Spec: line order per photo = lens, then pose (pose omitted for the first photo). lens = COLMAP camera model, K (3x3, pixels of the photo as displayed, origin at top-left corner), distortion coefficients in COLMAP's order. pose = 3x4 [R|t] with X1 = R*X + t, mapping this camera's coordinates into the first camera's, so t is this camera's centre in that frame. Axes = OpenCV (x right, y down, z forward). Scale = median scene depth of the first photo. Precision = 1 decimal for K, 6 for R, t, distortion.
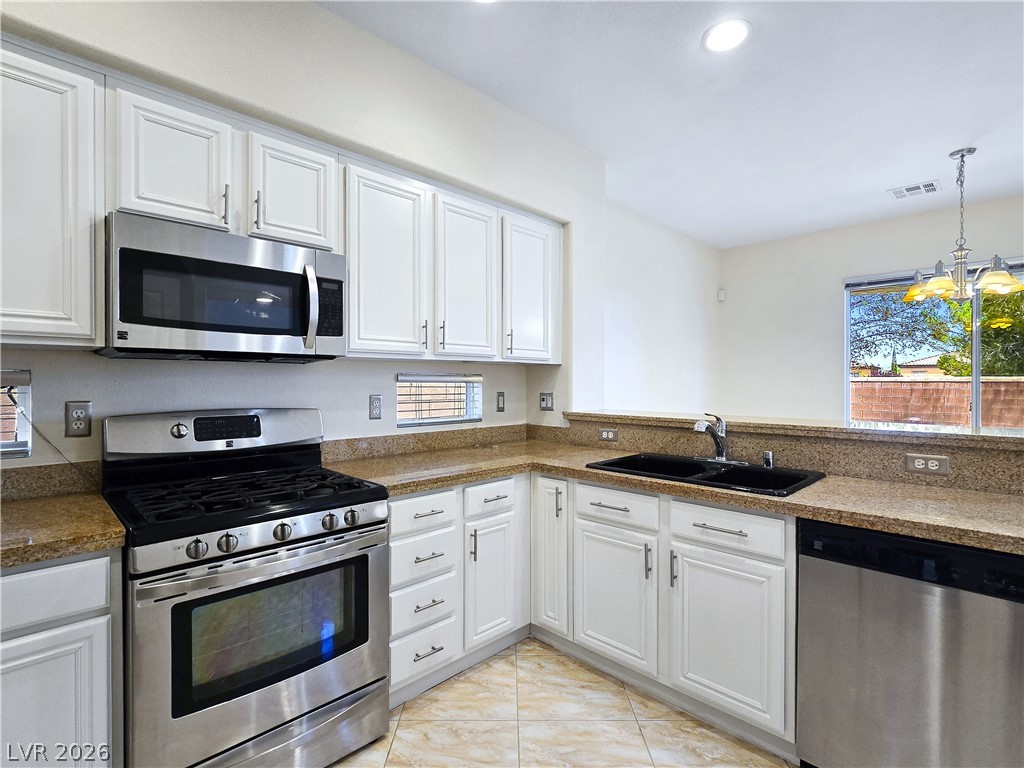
lens RADIAL K [[498.7, 0, 506.0], [0, 498.7, 380.3], [0, 0, 1]] dist [-0.006521, 0.000549]
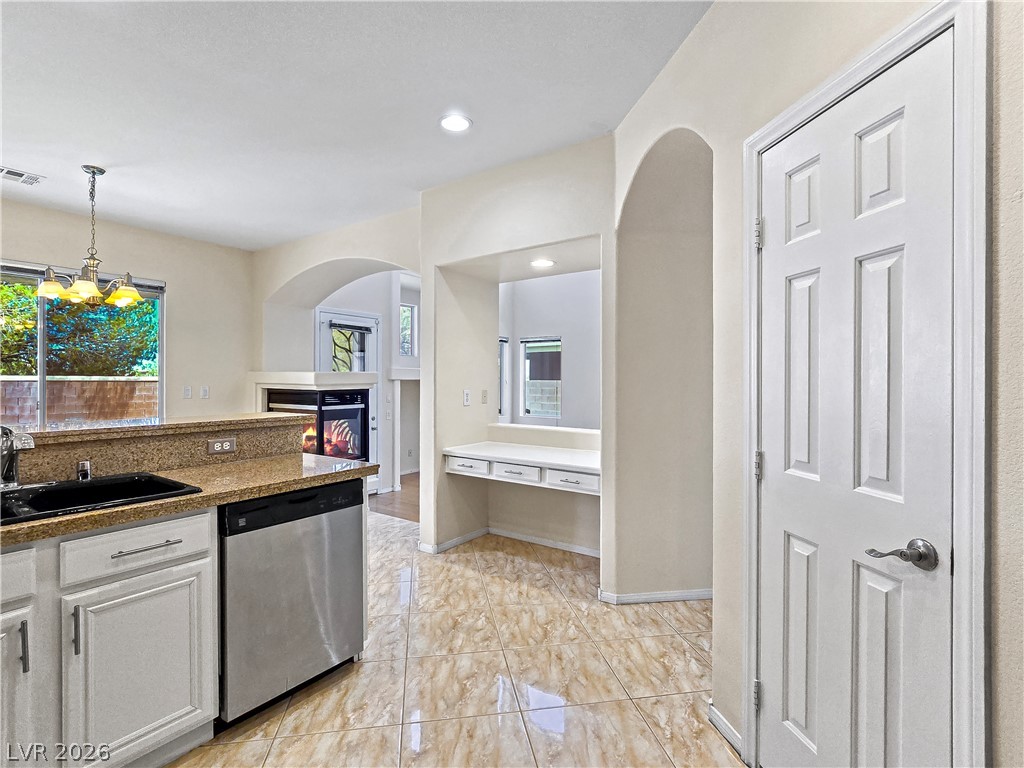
lens RADIAL K [[498.7, 0, 504.8], [0, 498.7, 382.5], [0, 0, 1]] dist [-0.006521, 0.000549]
pose [[-0.167684, -0.004914, 0.985828, -0.432453], [-0.002533, 0.999986, 0.004553, -0.000063], [-0.985837, -0.001733, -0.167695, 0.417030]]
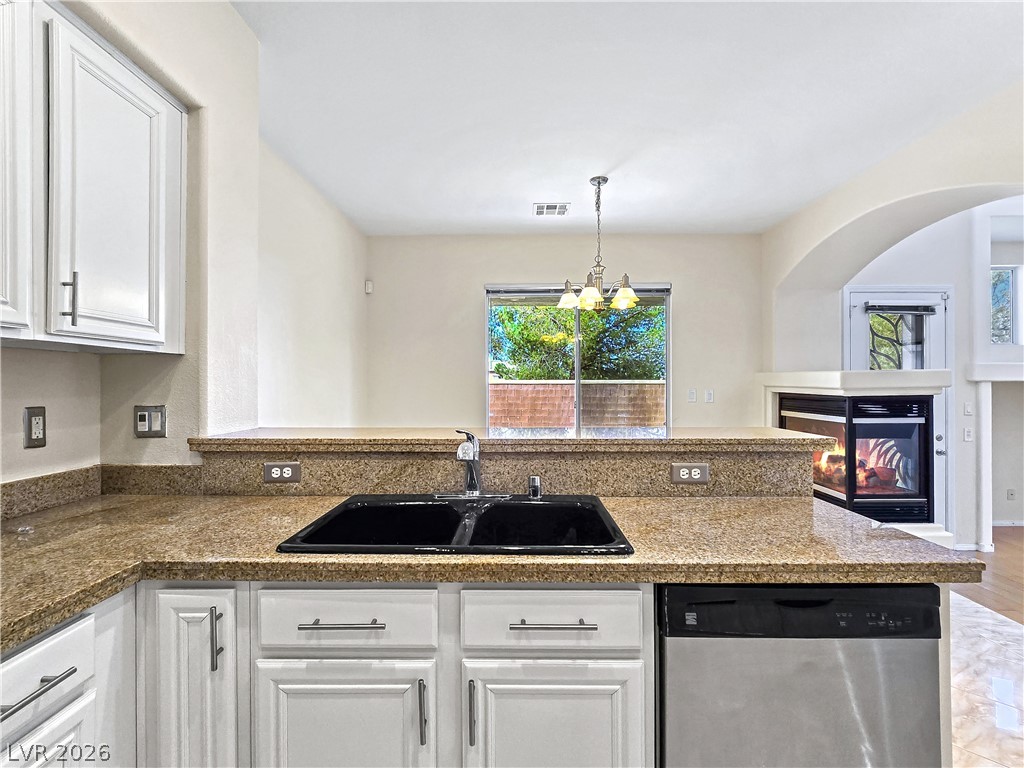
lens RADIAL K [[498.7, 0, 507.6], [0, 498.7, 381.3], [0, 0, 1]] dist [-0.006521, 0.000549]
pose [[0.714419, 0.000722, 0.699718, -0.029301], [0.002020, 0.999993, -0.003094, 0.001415], [-0.699715, 0.003624, 0.714412, 0.479778]]
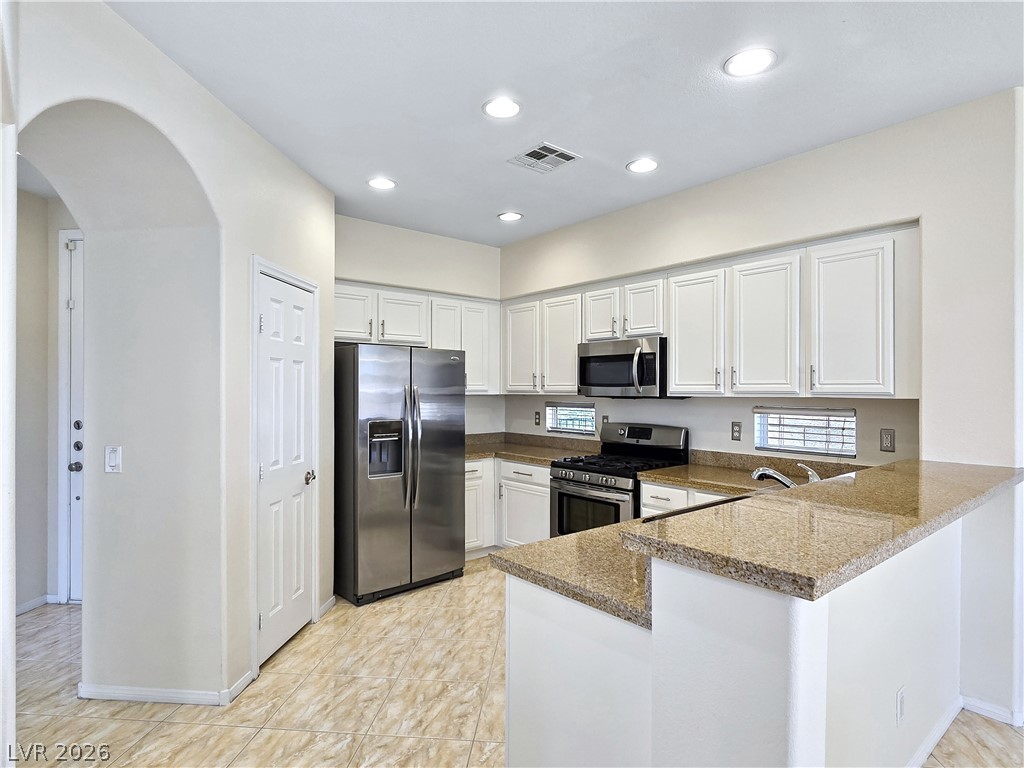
lens RADIAL K [[555.1, 0, 511.4], [0, 555.1, 387.5], [0, 0, 1]] dist [-0.002589, -0.001905]
pose [[-0.083417, -0.003789, -0.996508, 1.454576], [0.000963, 0.999992, -0.003883, -0.066887], [0.996514, -0.001284, -0.083412, 0.603820]]
